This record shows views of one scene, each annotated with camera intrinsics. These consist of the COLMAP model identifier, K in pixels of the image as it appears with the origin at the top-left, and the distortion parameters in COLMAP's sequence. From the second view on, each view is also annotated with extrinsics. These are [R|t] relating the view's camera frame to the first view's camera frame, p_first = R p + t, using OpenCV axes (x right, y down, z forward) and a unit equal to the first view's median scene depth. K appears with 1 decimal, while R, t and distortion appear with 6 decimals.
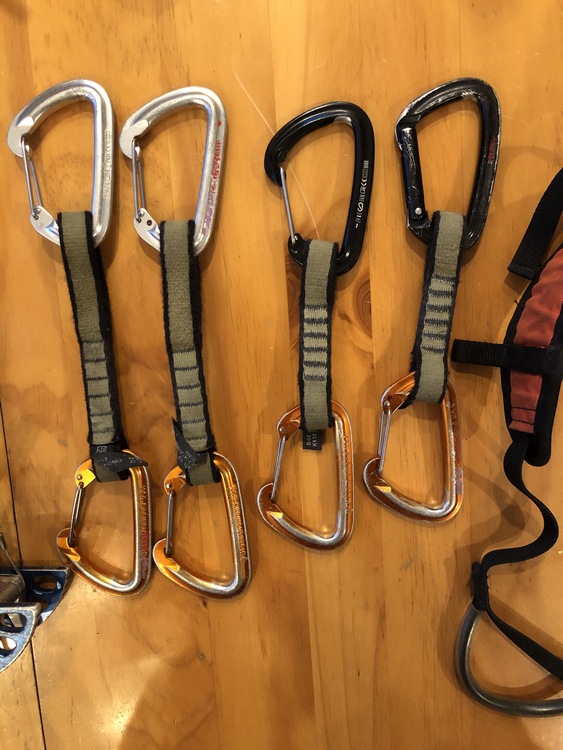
lens RADIAL K [[627.6, 0, 279.4], [0, 627.6, 374.7], [0, 0, 1]] dist [-0.025062, 0.023549]
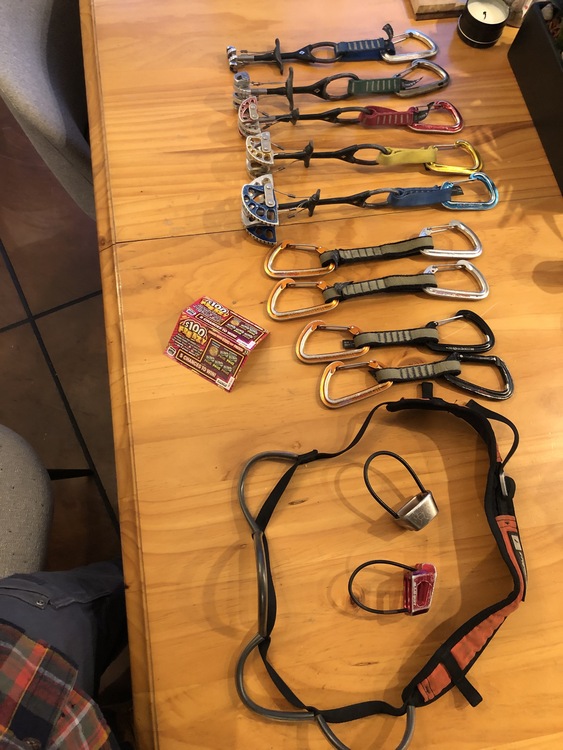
lens RADIAL K [[627.6, 0, 284.2], [0, 627.6, 375.5], [0, 0, 1]] dist [-0.025062, 0.023549]
pose [[0.095656, 0.941485, -0.323196, 0.867404], [-0.975712, 0.024402, -0.217696, 0.823595], [-0.197070, 0.336170, 0.920952, -0.938353]]
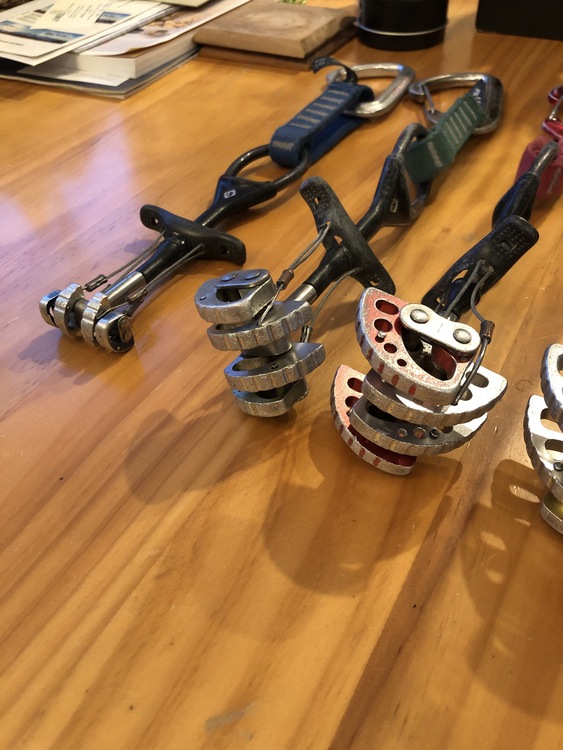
lens RADIAL K [[627.6, 0, 283.2], [0, 627.6, 374.5], [0, 0, 1]] dist [-0.025062, 0.023549]
pose [[0.833472, 0.354706, -0.423684, -0.749313], [-0.552221, 0.507765, -0.661231, 0.798739], [-0.019411, 0.785085, 0.619084, 0.679295]]
